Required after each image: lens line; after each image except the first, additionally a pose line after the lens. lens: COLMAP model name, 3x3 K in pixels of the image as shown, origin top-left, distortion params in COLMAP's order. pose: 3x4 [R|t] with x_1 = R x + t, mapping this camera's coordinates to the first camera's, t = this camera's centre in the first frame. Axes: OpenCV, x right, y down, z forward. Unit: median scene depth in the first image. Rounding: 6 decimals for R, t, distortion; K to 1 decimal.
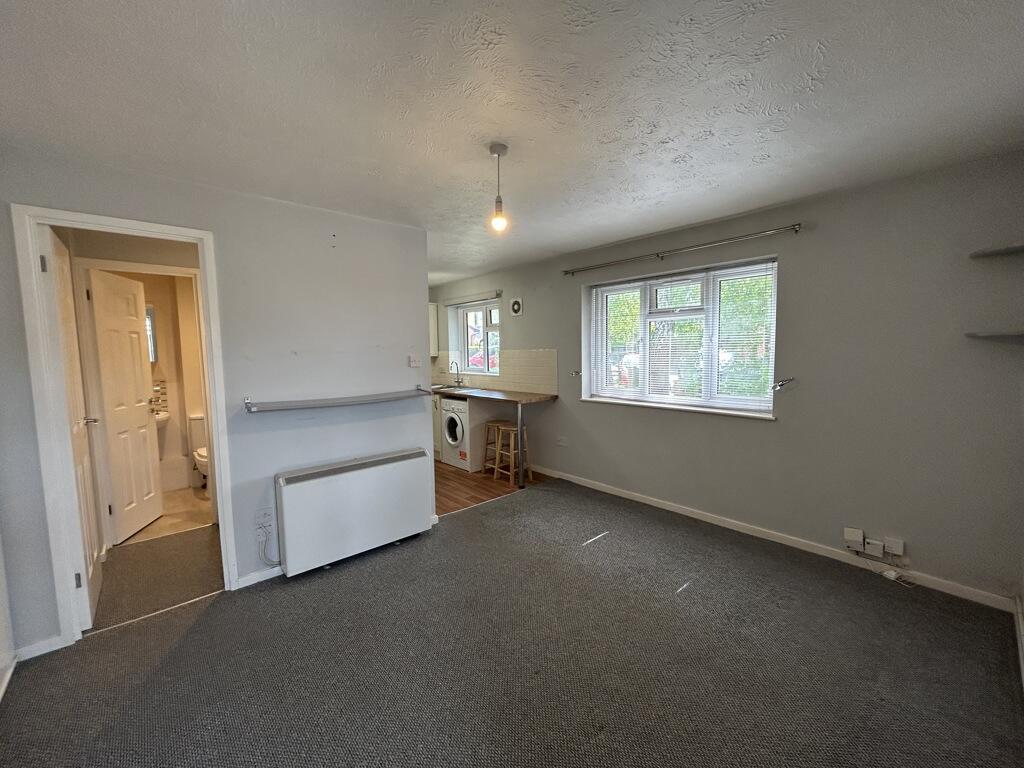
lens RADIAL K [[417.0, 0, 507.8], [0, 417.0, 382.5], [0, 0, 1]] dist [0.001501, 0.000473]
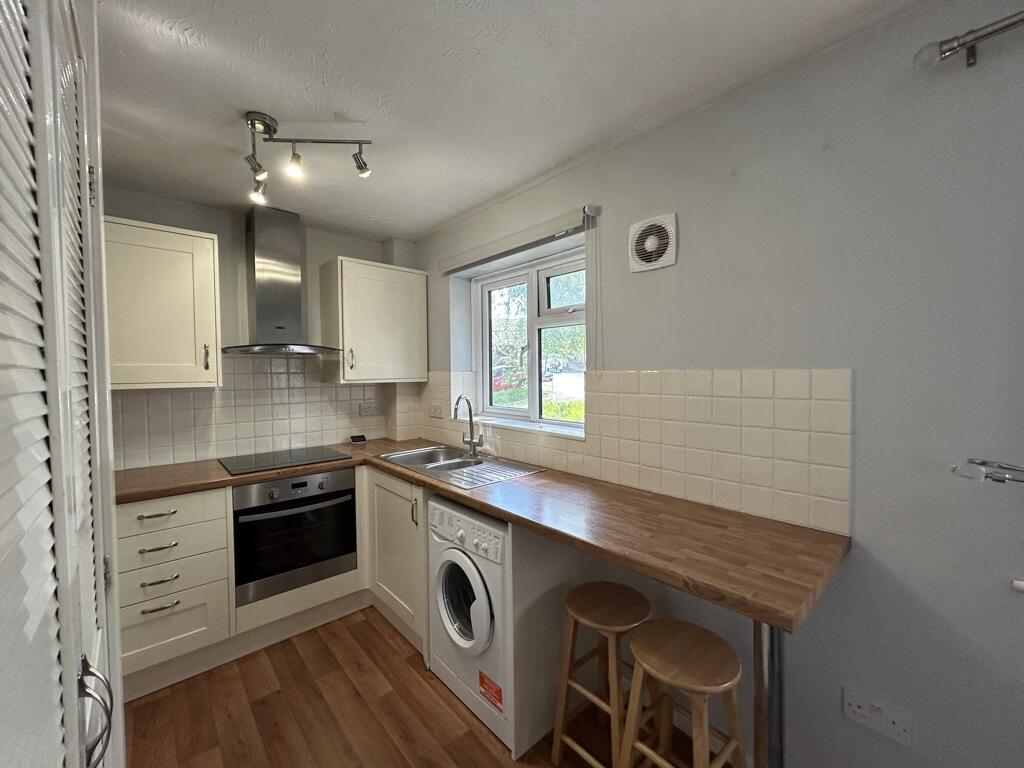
lens RADIAL K [[417.0, 0, 507.8], [0, 417.0, 382.5], [0, 0, 1]] dist [0.001501, 0.000473]
pose [[0.999981, 0.006200, -0.000472, -0.093856], [-0.006216, 0.998711, -0.050383, -0.048964], [0.000159, 0.050385, 0.998730, 0.652019]]
